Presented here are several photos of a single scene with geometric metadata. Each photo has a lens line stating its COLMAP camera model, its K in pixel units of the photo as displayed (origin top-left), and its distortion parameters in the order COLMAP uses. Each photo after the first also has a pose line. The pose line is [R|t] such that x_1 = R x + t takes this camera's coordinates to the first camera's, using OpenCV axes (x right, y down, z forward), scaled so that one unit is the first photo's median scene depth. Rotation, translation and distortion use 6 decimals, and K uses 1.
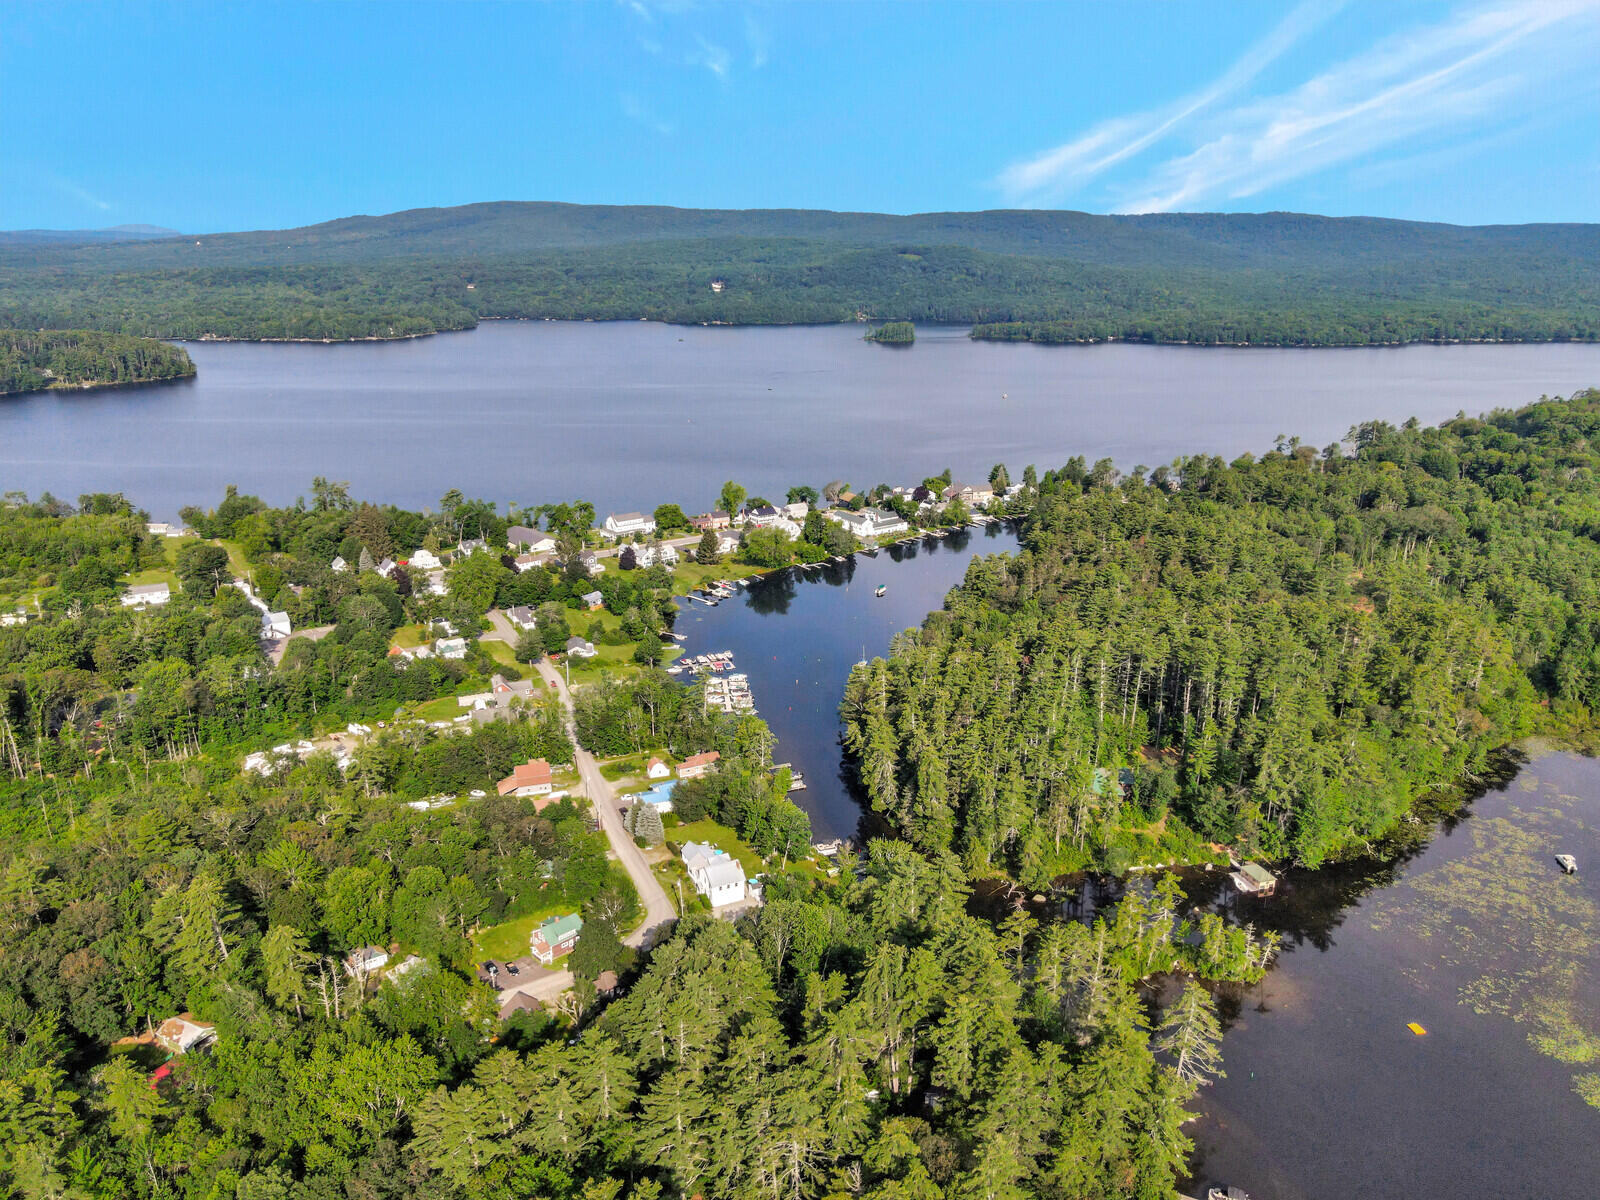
lens RADIAL K [[1161.2, 0, 800.0], [0, 1161.2, 600.0], [0, 0, 1]] dist [-0.002981, 0.036629]
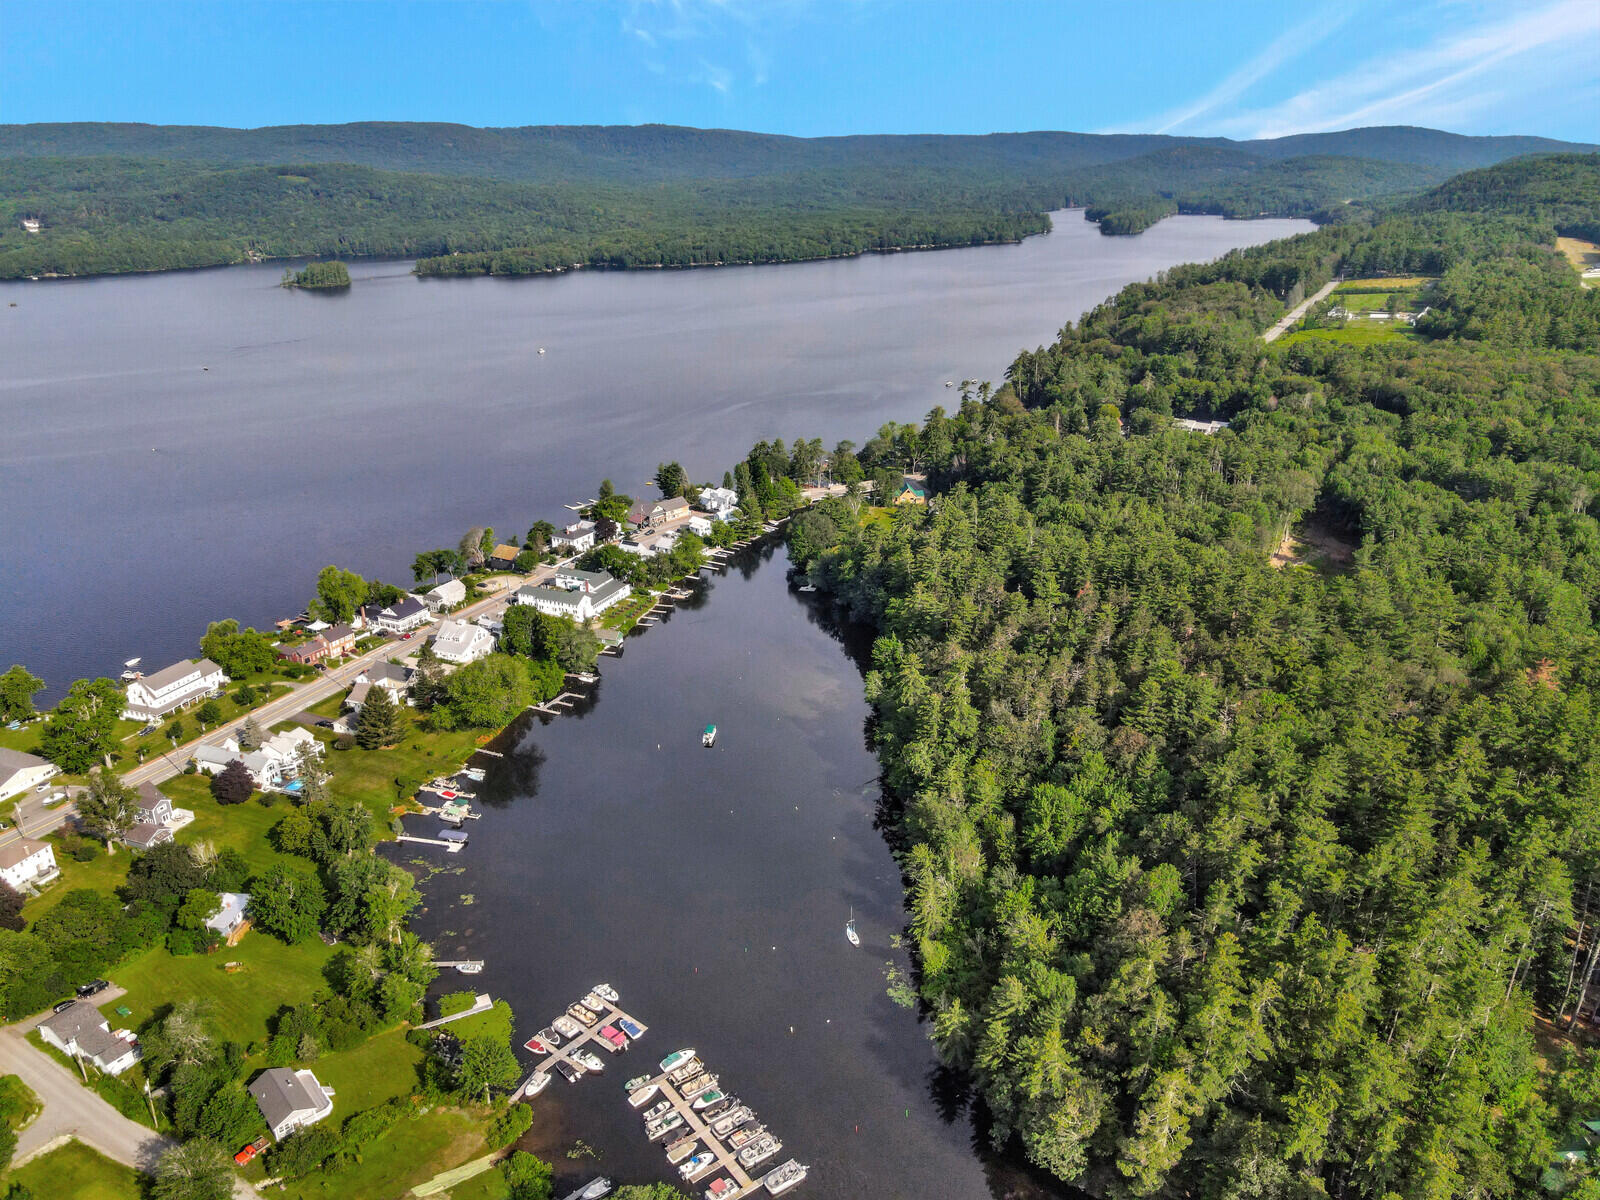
lens RADIAL K [[1190.3, 0, 800.0], [0, 1190.3, 600.0], [0, 0, 1]] dist [-0.000590, 0.006991]
pose [[0.871901, -0.187458, 0.452381, -0.043065], [0.161549, 0.982219, 0.095648, -0.035185], [-0.462267, -0.010314, 0.886681, 0.116456]]
